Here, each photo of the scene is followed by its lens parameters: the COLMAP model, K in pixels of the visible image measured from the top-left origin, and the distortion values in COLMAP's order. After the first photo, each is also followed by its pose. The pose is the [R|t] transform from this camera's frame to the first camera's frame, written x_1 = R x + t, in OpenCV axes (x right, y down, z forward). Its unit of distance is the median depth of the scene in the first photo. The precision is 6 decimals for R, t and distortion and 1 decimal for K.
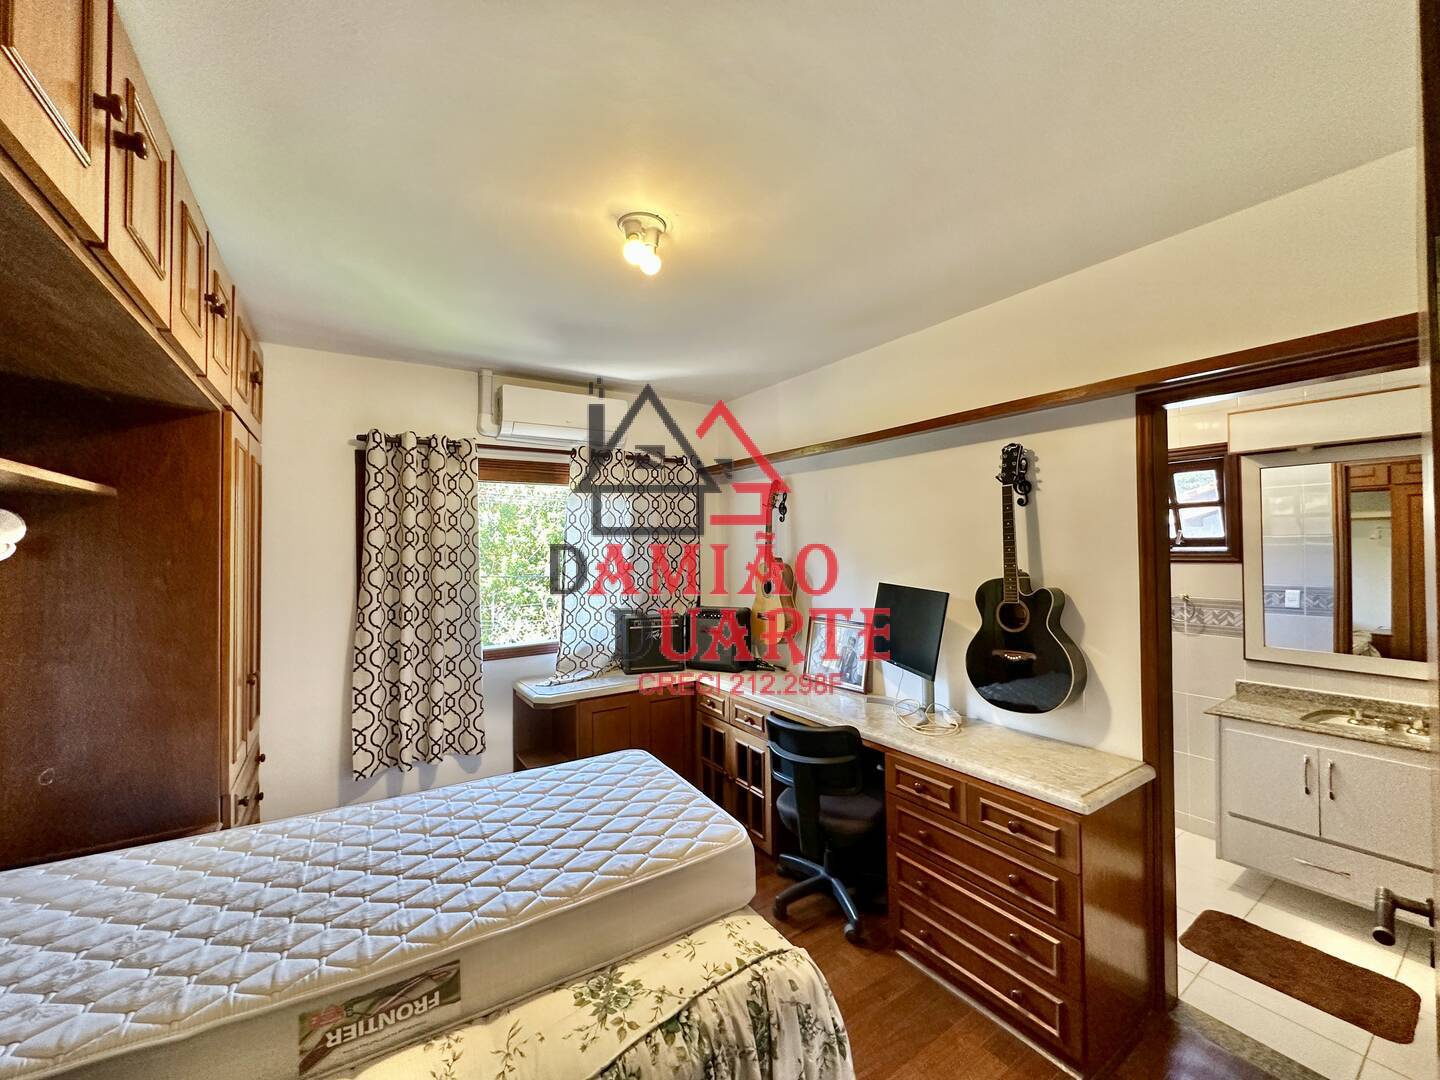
lens RADIAL K [[577.0, 0, 721.0], [0, 577.0, 543.3], [0, 0, 1]] dist [-0.002804, 0.000624]
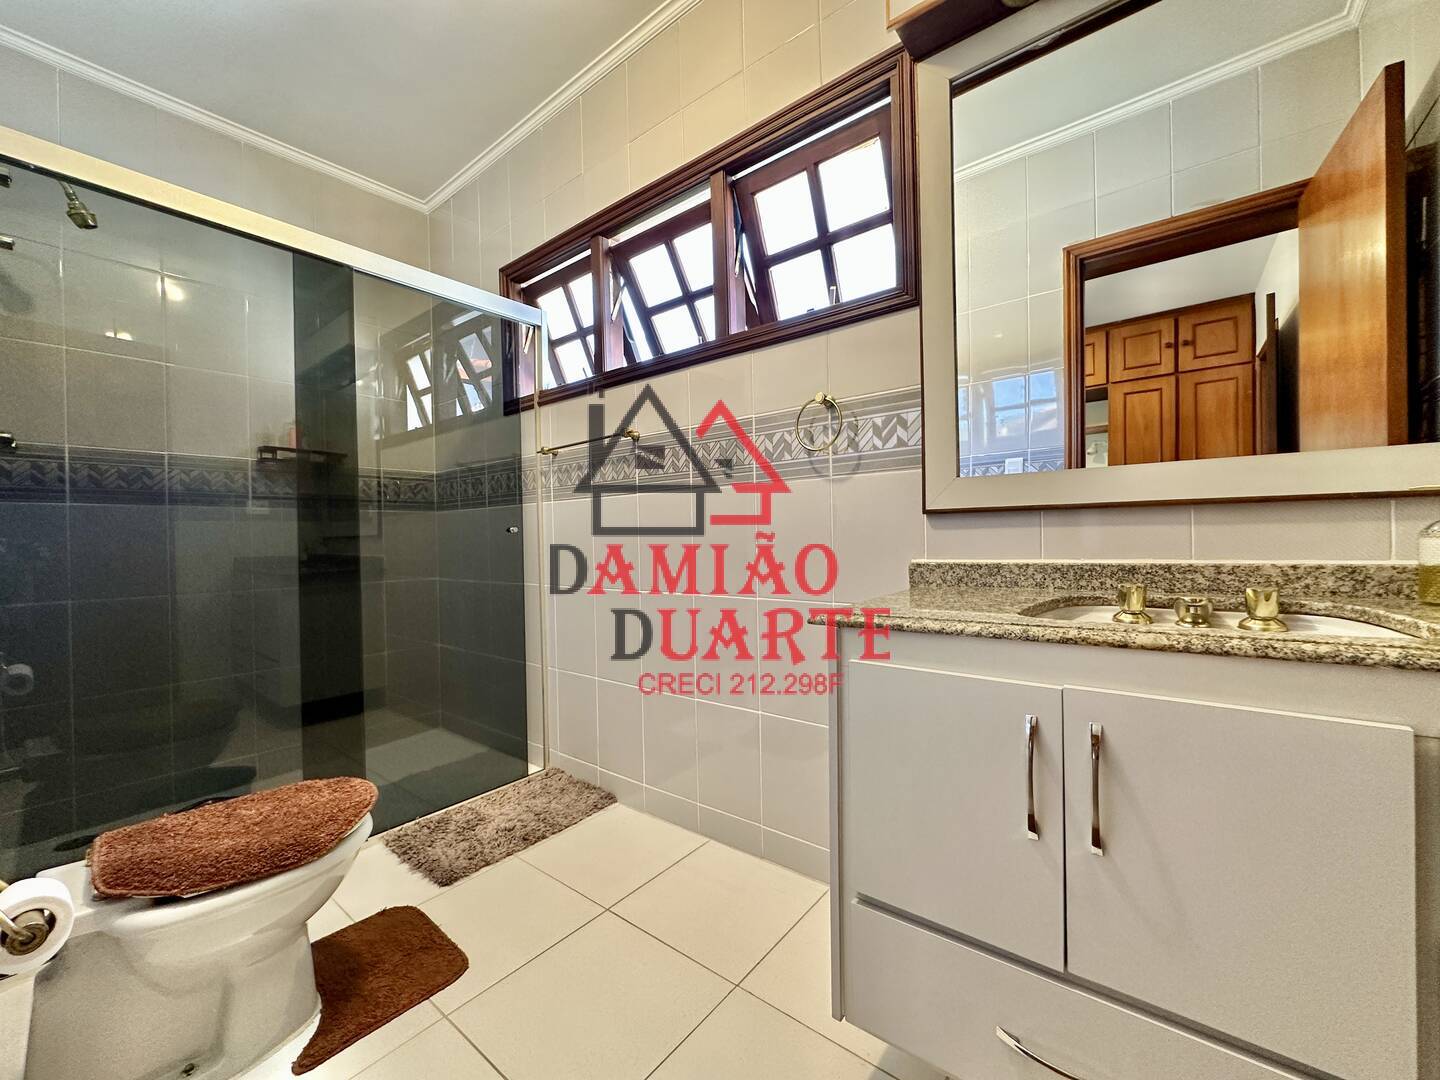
lens RADIAL K [[577.0, 0, 721.1], [0, 577.0, 539.6], [0, 0, 1]] dist [-0.002804, 0.000624]
pose [[0.955261, -0.003971, 0.295738, 0.693444], [0.001899, 0.999972, 0.007291, 0.245348], [-0.295758, -0.006403, 0.955241, 0.682185]]
